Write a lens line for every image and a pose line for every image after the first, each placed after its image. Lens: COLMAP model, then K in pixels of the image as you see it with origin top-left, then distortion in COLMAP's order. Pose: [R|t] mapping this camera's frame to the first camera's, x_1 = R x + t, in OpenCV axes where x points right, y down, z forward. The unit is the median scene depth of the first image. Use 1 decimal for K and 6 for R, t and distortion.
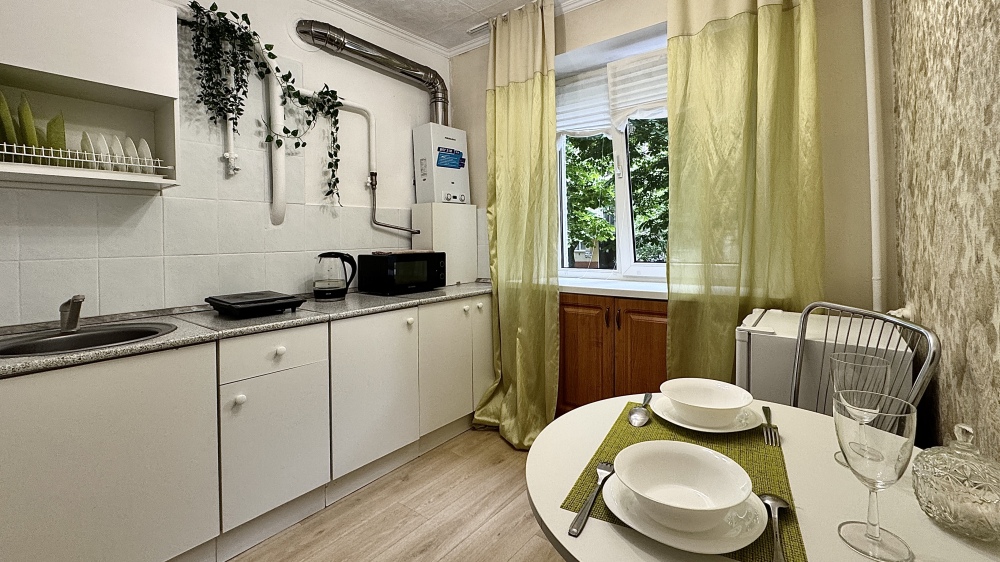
lens RADIAL K [[422.8, 0, 521.2], [0, 422.8, 227.9], [0, 0, 1]] dist [0.000258, 0.000025]
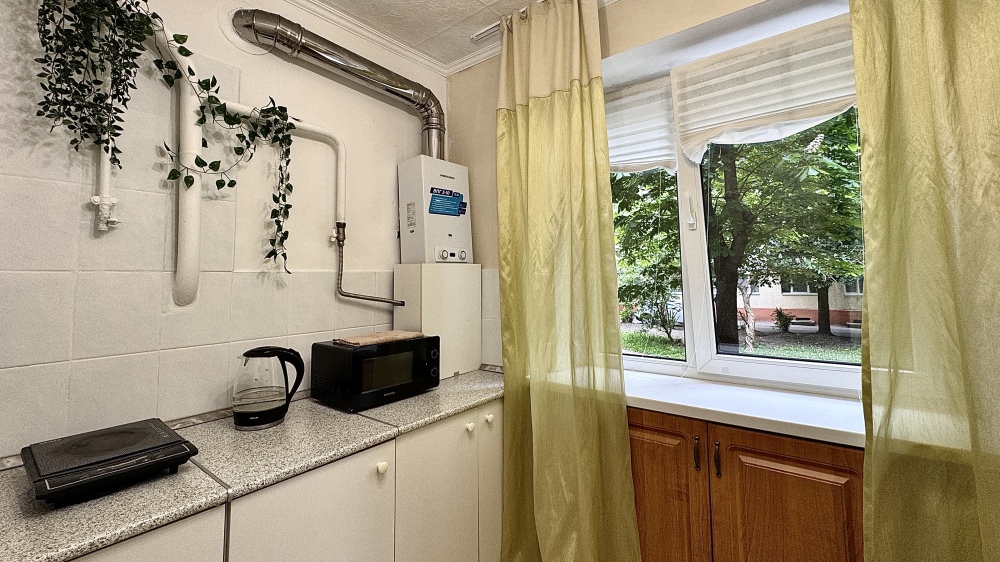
lens RADIAL K [[418.9, 0, 496.9], [0, 418.9, 237.1], [0, 0, 1]] dist [-0.000627, 0.000005]
pose [[0.999325, -0.001101, -0.036718, -0.065595], [-0.001735, 0.997020, -0.077119, -0.057858], [0.036694, 0.077130, 0.996346, 0.336215]]
